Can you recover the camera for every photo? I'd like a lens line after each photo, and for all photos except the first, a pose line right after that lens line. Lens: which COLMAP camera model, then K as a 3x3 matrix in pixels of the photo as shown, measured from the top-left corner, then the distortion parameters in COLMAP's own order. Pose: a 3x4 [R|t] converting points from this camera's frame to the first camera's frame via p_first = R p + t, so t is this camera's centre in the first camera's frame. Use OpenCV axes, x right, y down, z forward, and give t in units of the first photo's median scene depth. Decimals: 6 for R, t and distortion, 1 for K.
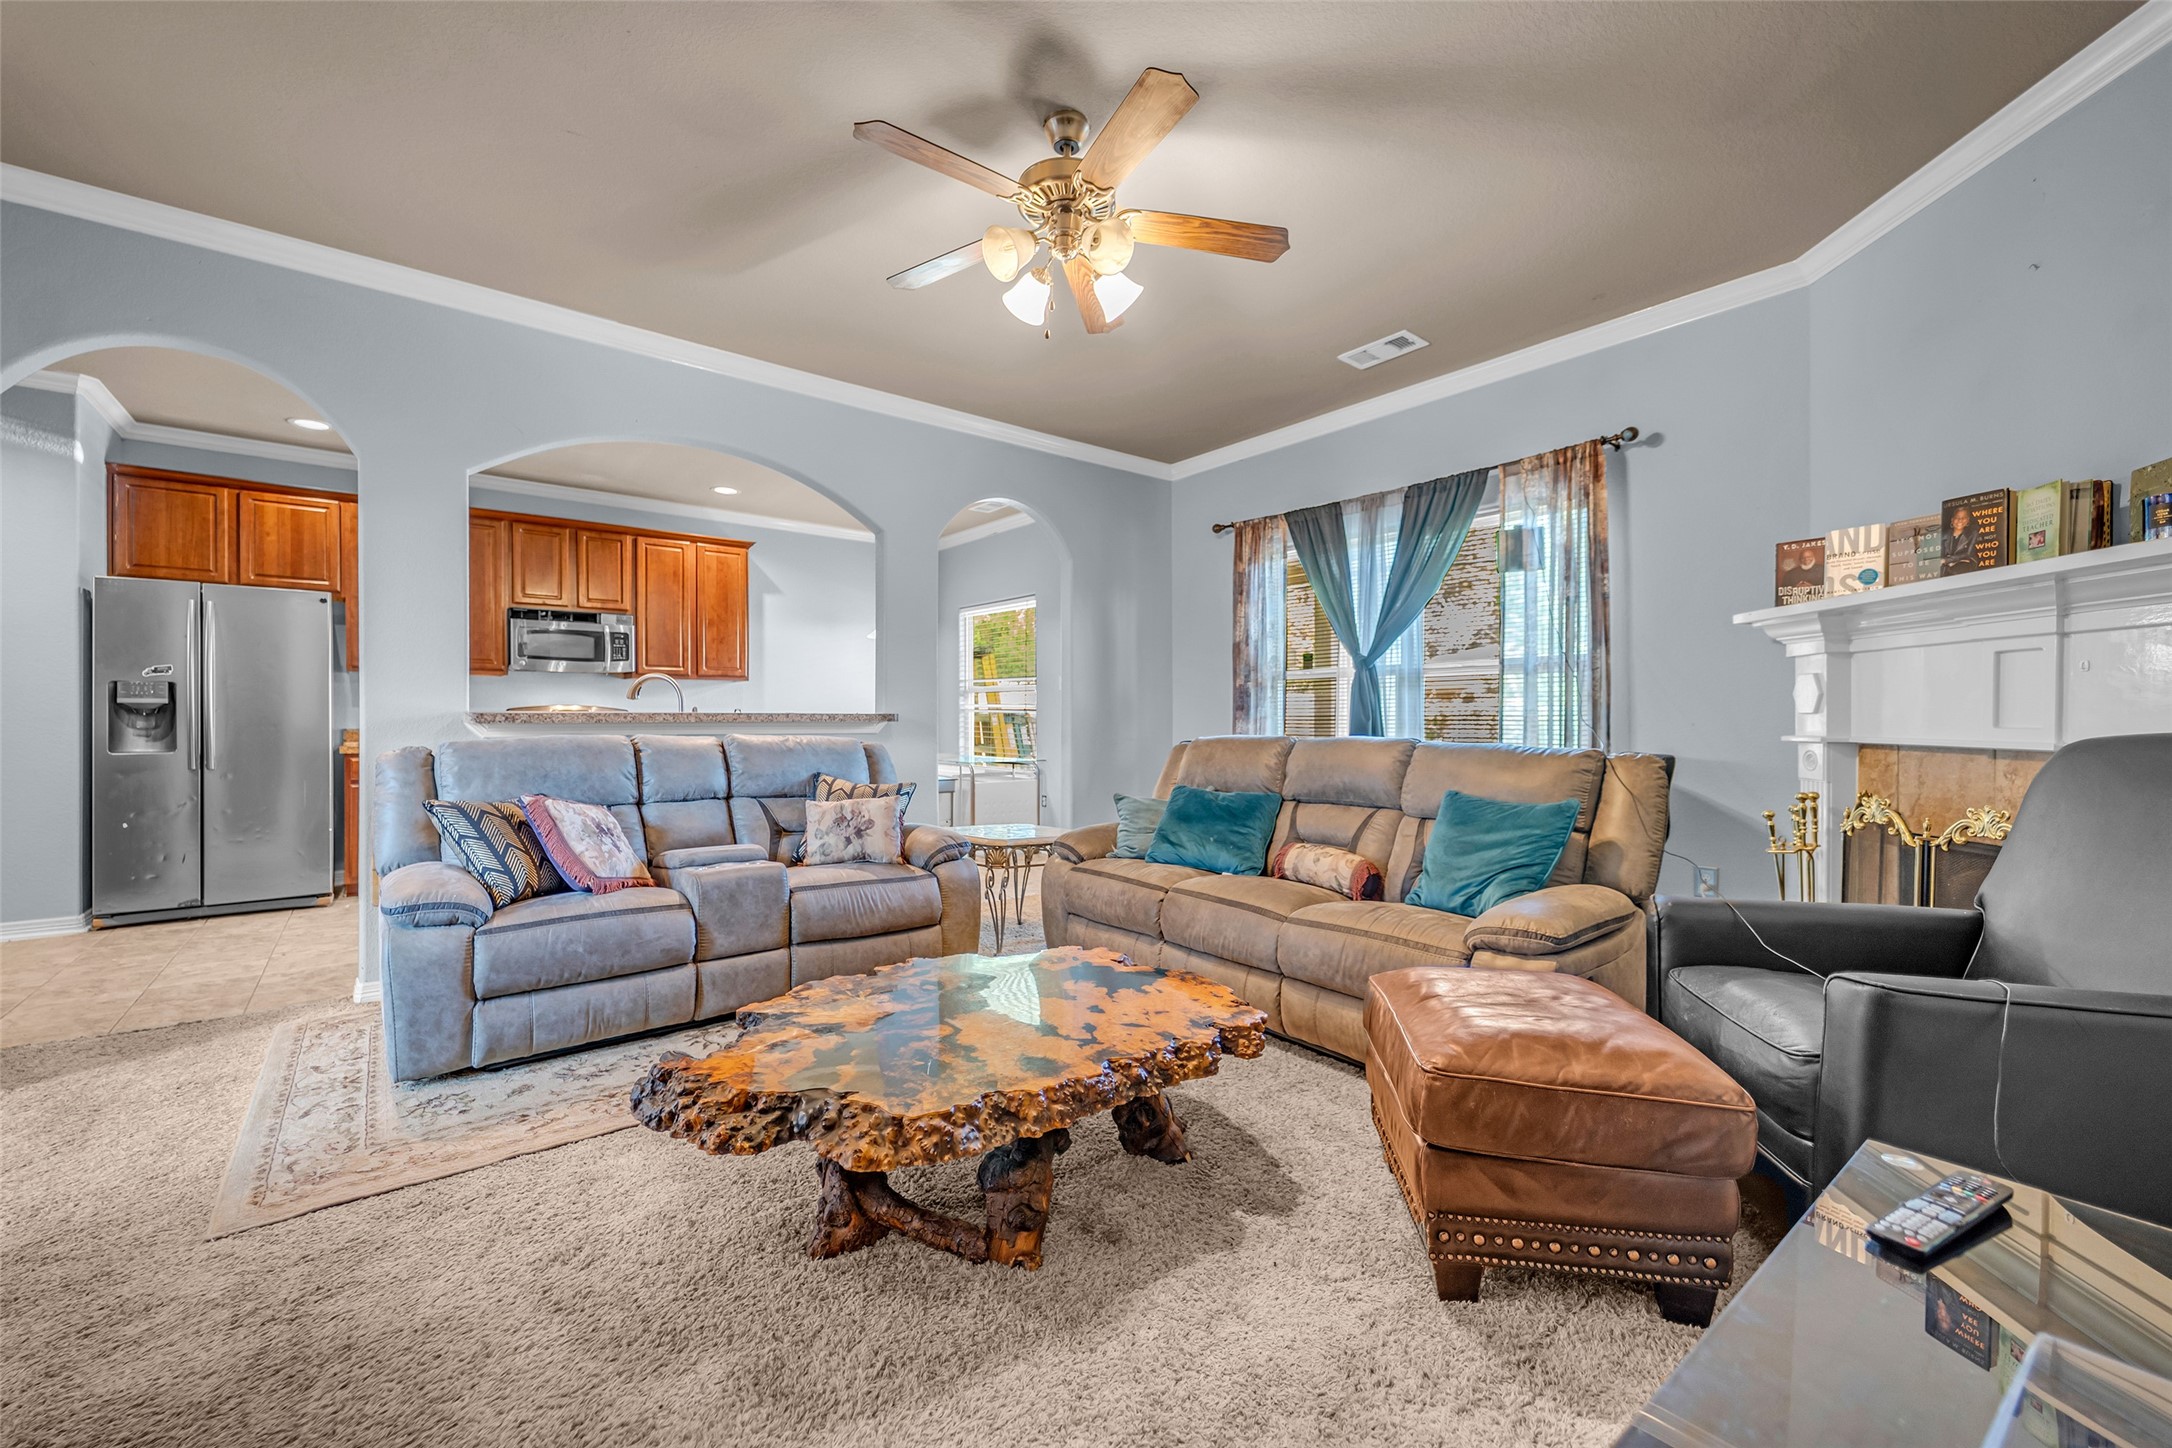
lens RADIAL K [[872.9, 0, 1077.3], [0, 872.9, 718.3], [0, 0, 1]] dist [0.001869, -0.001184]
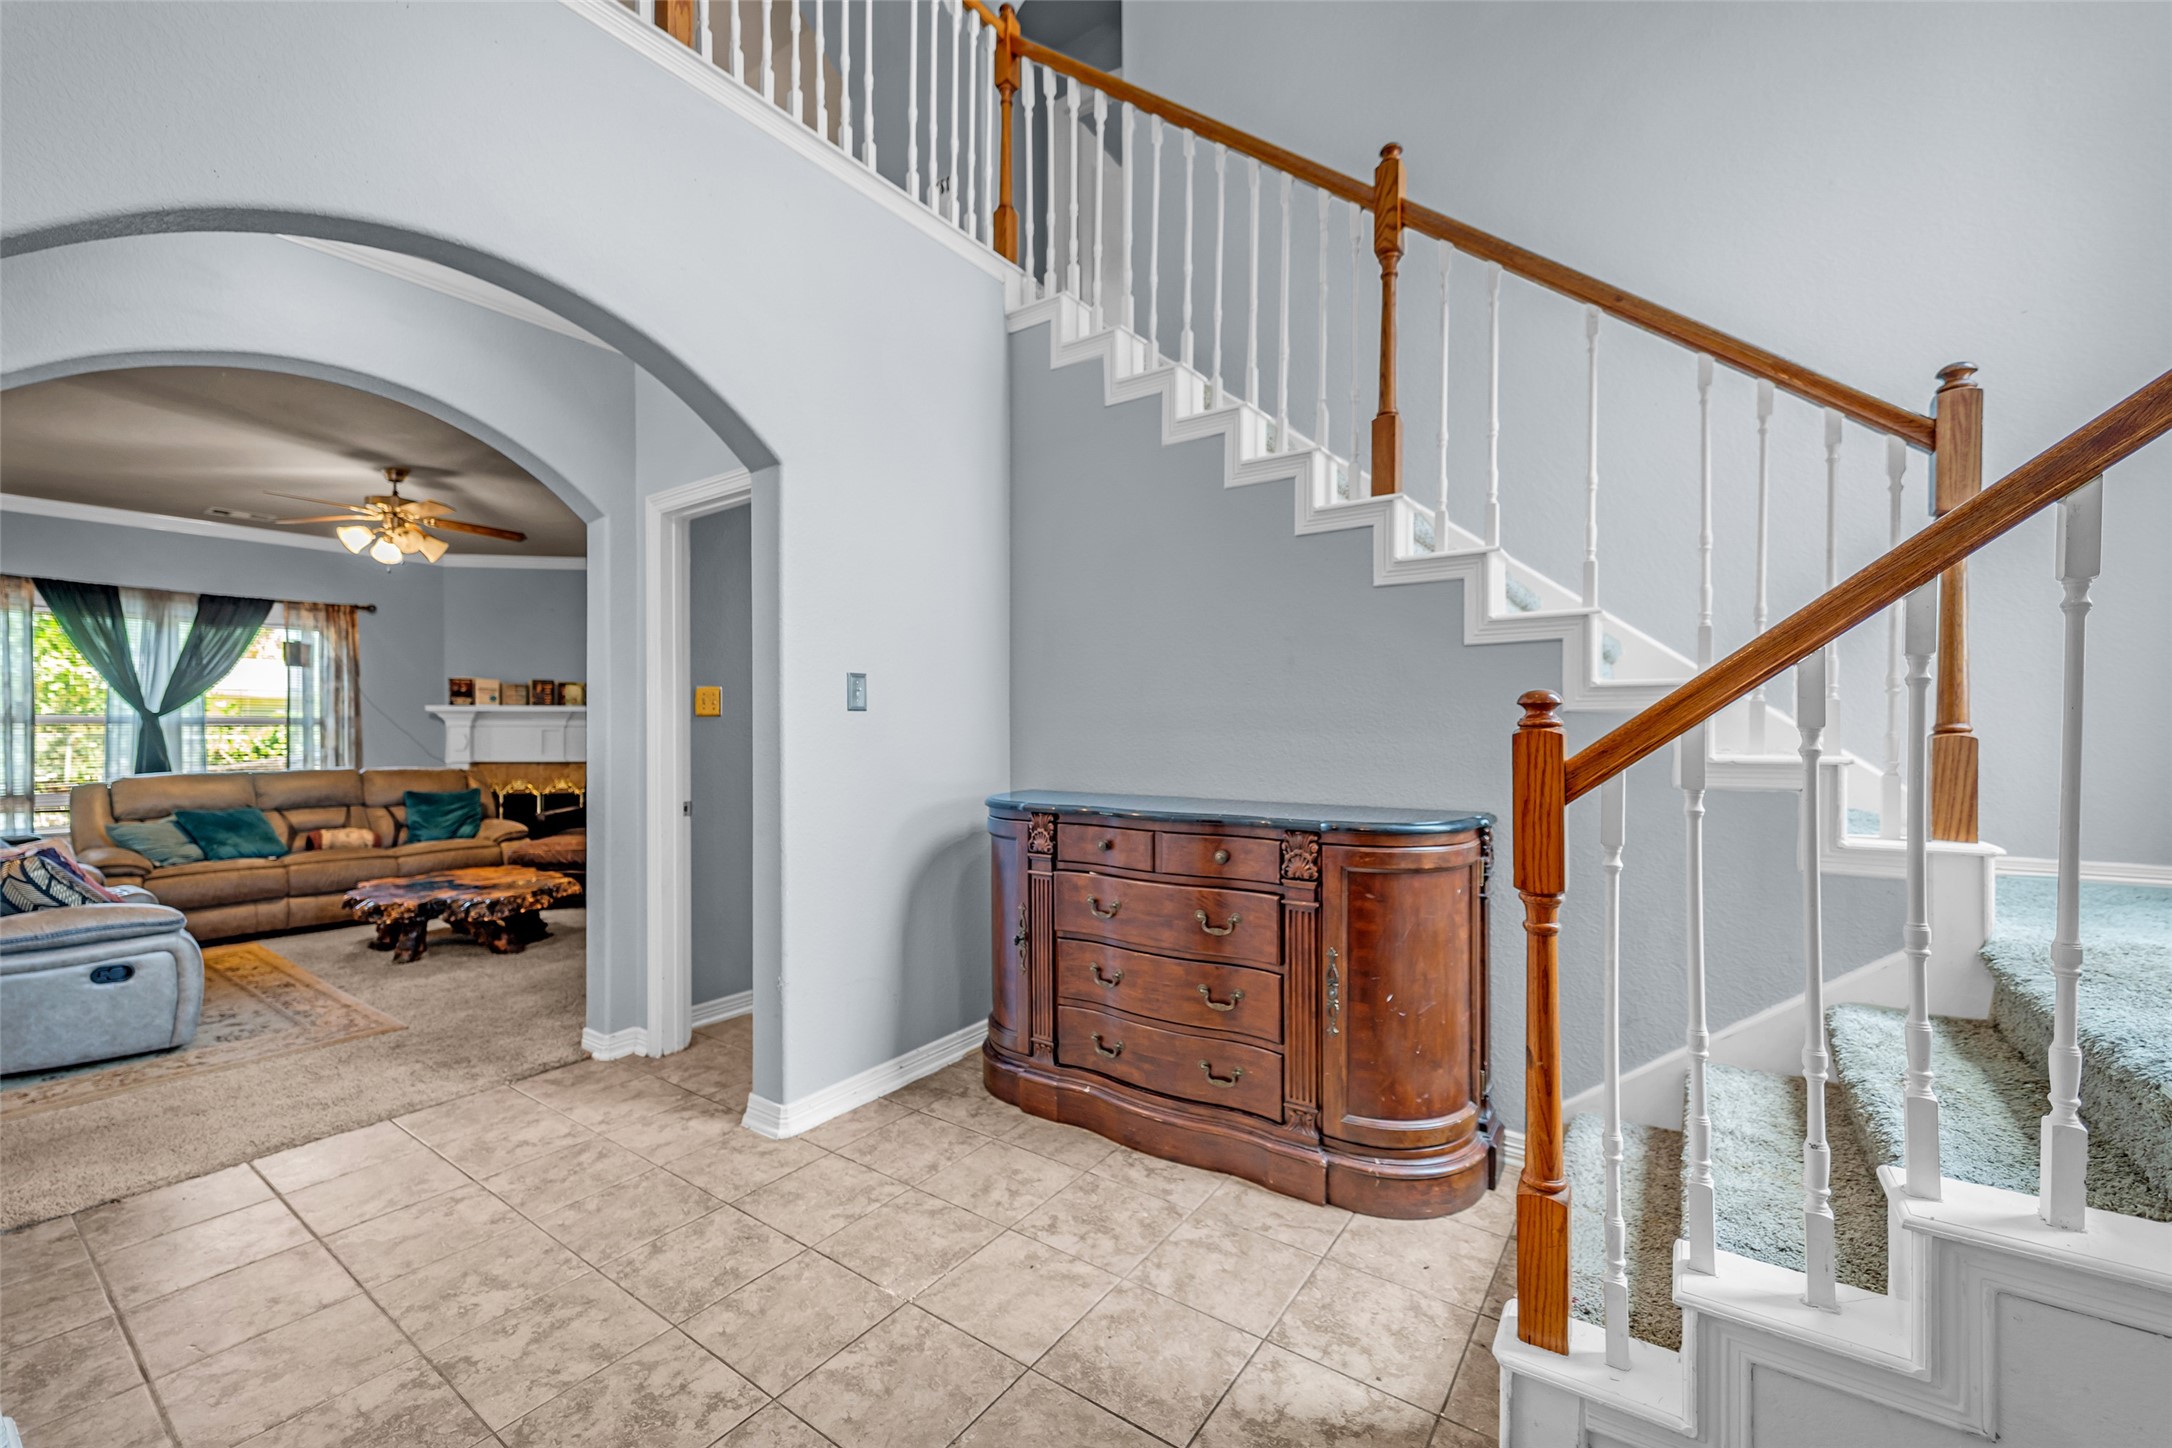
lens RADIAL K [[872.9, 0, 1079.2], [0, 872.9, 731.3], [0, 0, 1]] dist [0.001869, -0.001184]
pose [[-0.284643, 0.006029, 0.958615, -1.335523], [0.004916, 0.999976, -0.004829, -0.025993], [-0.958621, 0.003338, -0.284666, 0.032912]]
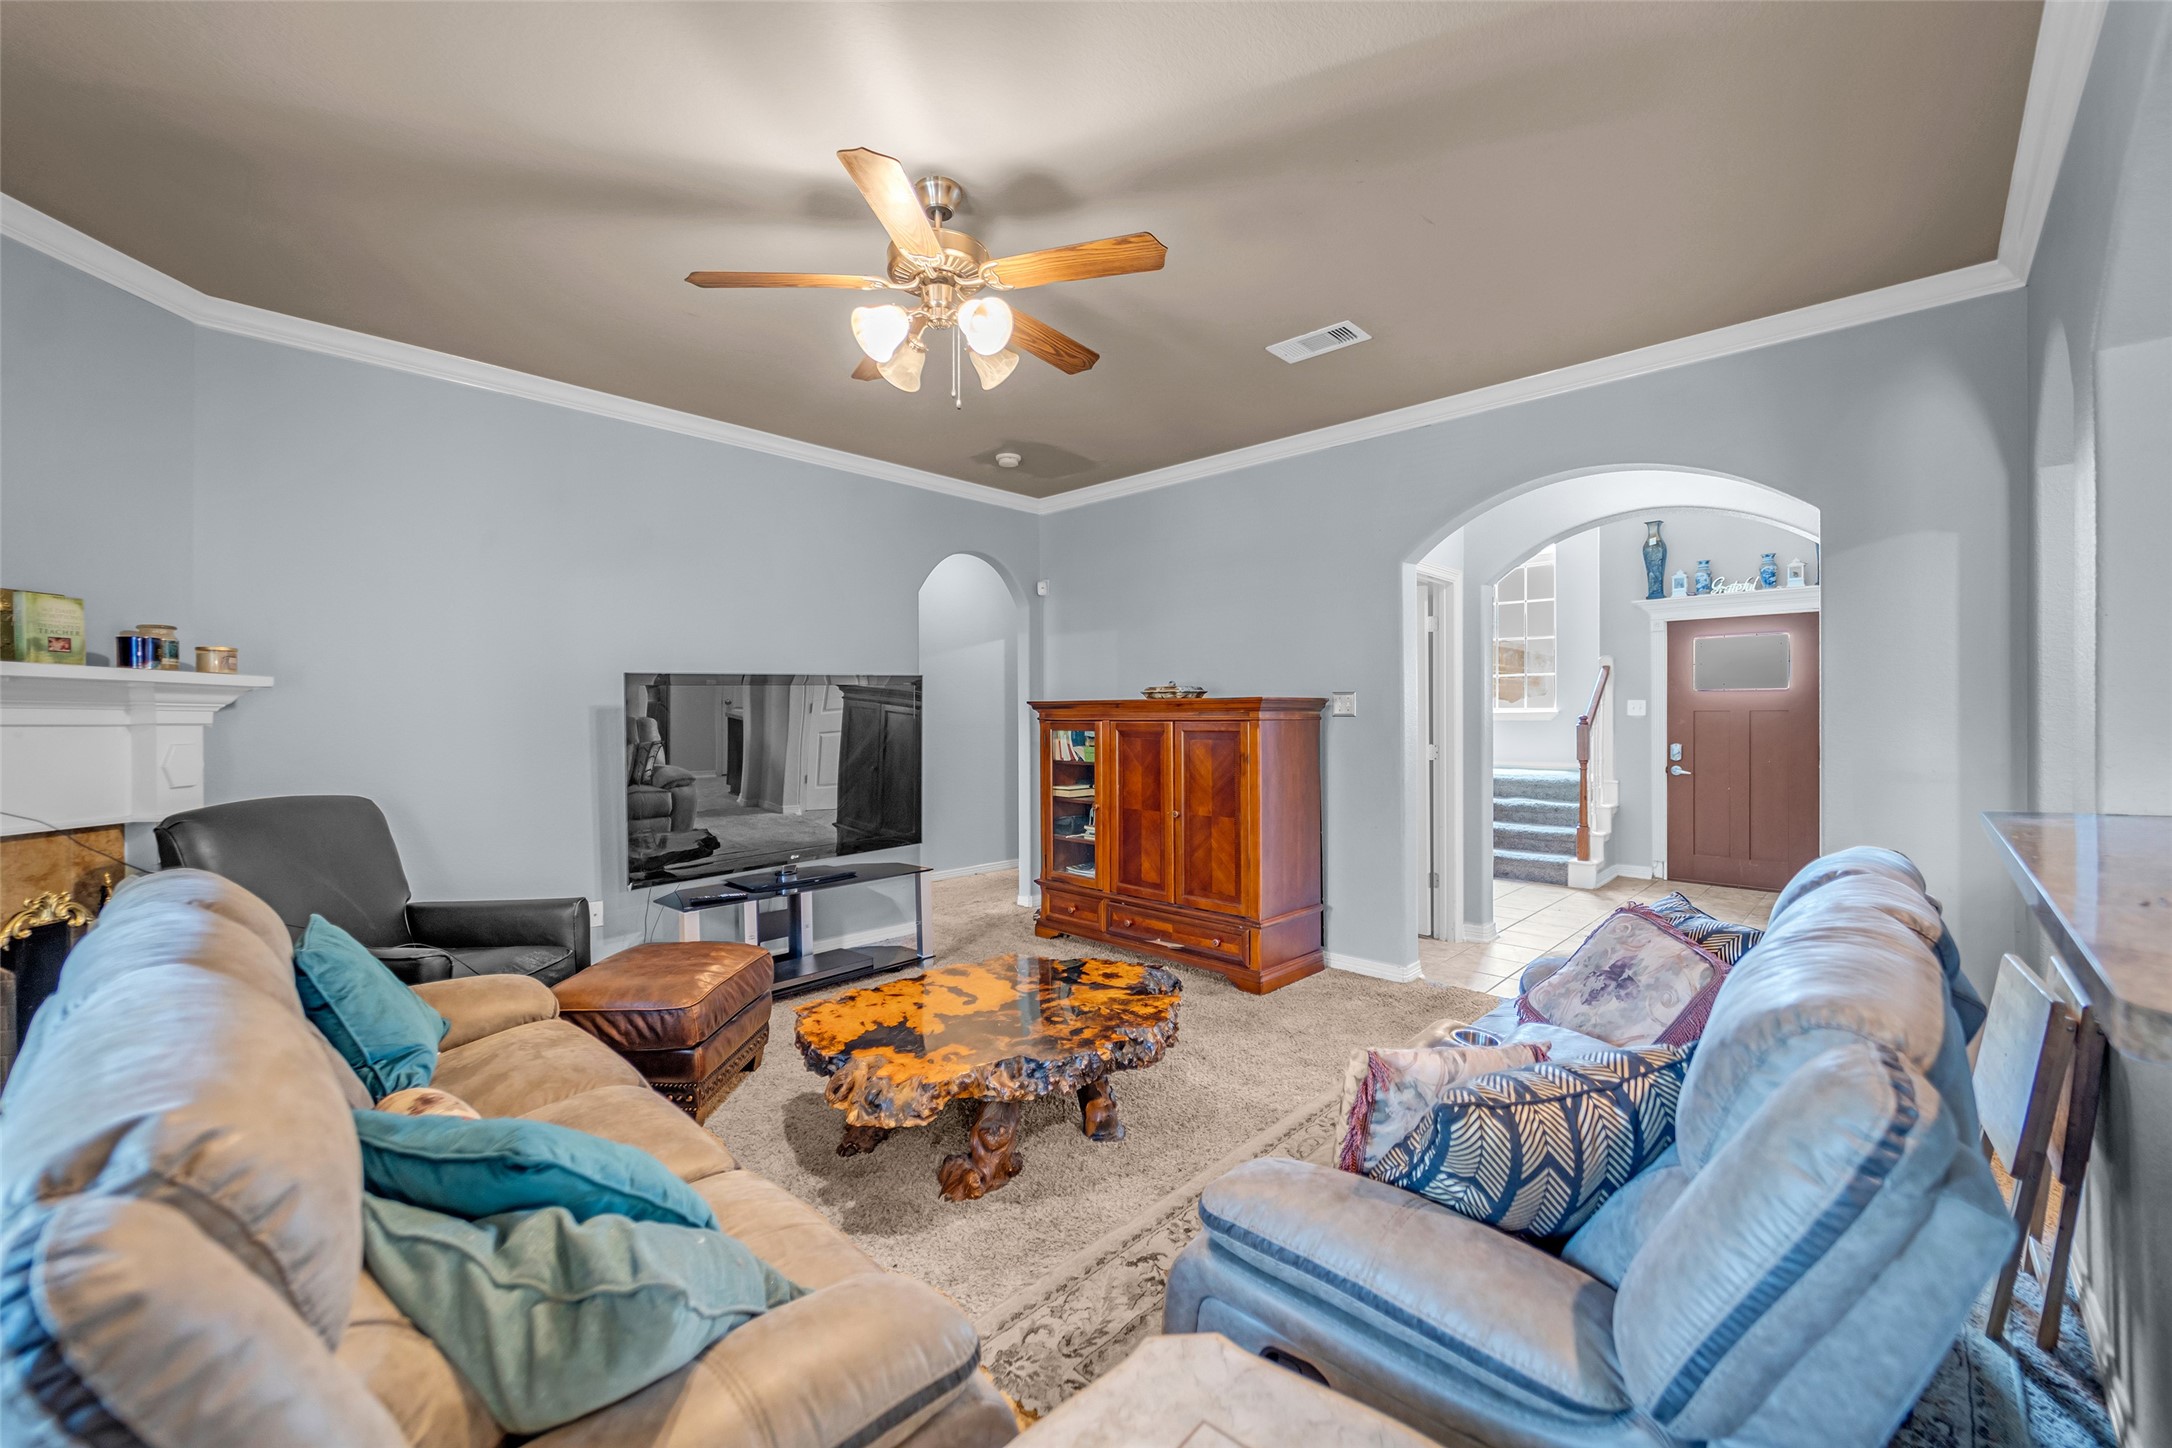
lens RADIAL K [[872.9, 0, 1078.6], [0, 872.9, 719.8], [0, 0, 1]] dist [0.001869, -0.001184]
pose [[-0.990665, 0.003940, -0.136265, -0.018235], [0.004028, 0.999992, -0.000369, -0.049794], [0.136262, -0.000914, -0.990672, 1.090603]]
